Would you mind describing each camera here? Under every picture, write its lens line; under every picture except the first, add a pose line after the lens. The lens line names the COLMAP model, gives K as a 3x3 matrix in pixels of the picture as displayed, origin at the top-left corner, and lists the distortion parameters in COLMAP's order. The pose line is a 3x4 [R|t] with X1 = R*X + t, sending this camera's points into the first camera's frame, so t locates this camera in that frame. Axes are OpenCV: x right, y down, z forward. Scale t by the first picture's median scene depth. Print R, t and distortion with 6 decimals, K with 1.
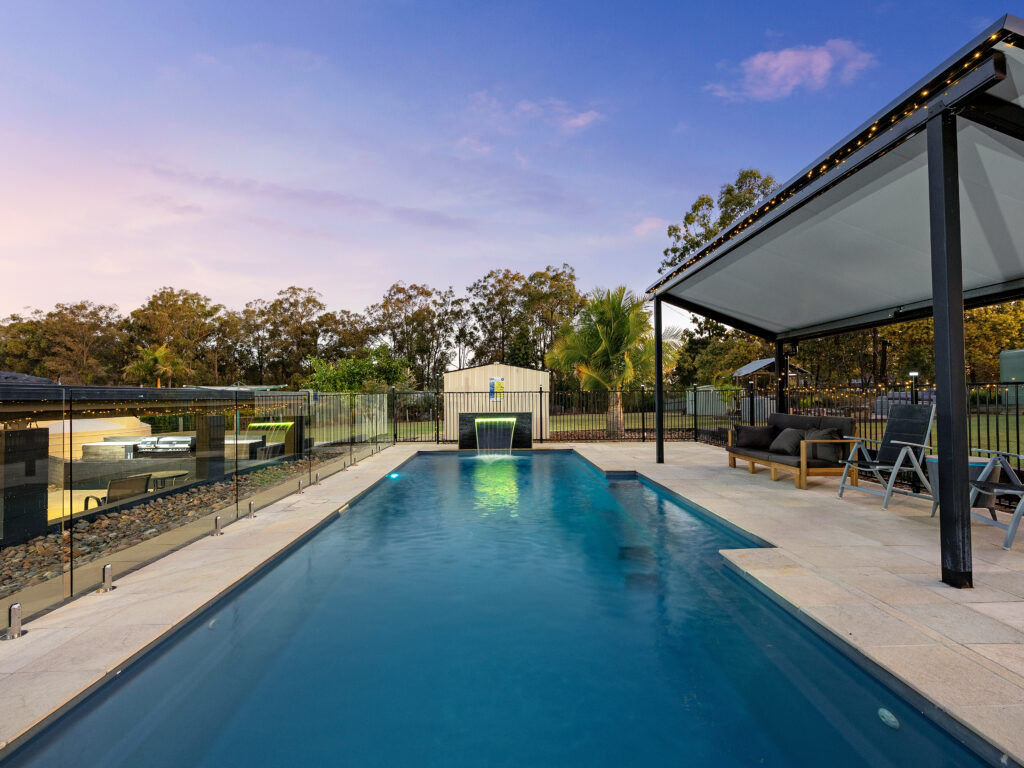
lens RADIAL K [[459.1, 0, 512.1], [0, 459.1, 386.9], [0, 0, 1]] dist [0.000747, 0.000186]
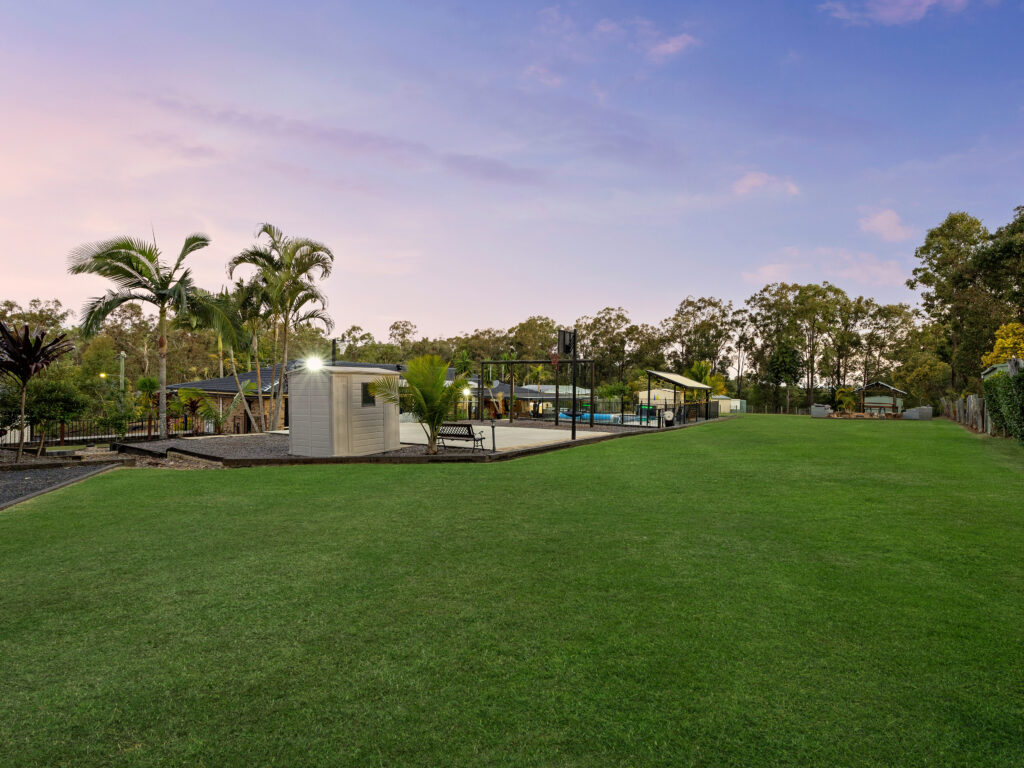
lens RADIAL K [[482.5, 0, 525.8], [0, 482.5, 384.6], [0, 0, 1]] dist [0.000017, 0.000174]
pose [[0.812904, 0.023512, -0.581923, 0.148221], [-0.016861, 0.999716, 0.016839, -0.015649], [0.582153, -0.003877, 0.813070, -0.274456]]
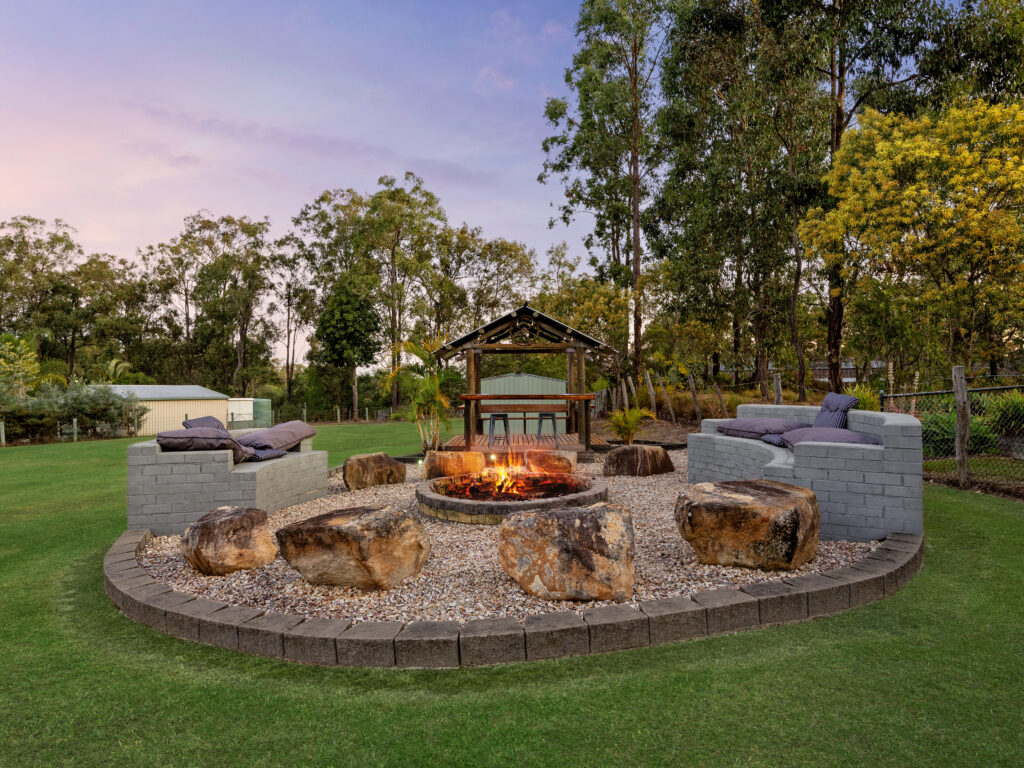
lens RADIAL K [[603.9, 0, 512.0], [0, 603.9, 384.0], [0, 0, 1]] dist [0.001714, 0.000477]
pose [[0.998369, -0.005665, 0.056804, 0.142321], [0.004491, 0.999774, 0.020769, -0.002714], [-0.056909, -0.020481, 0.998169, 0.131735]]
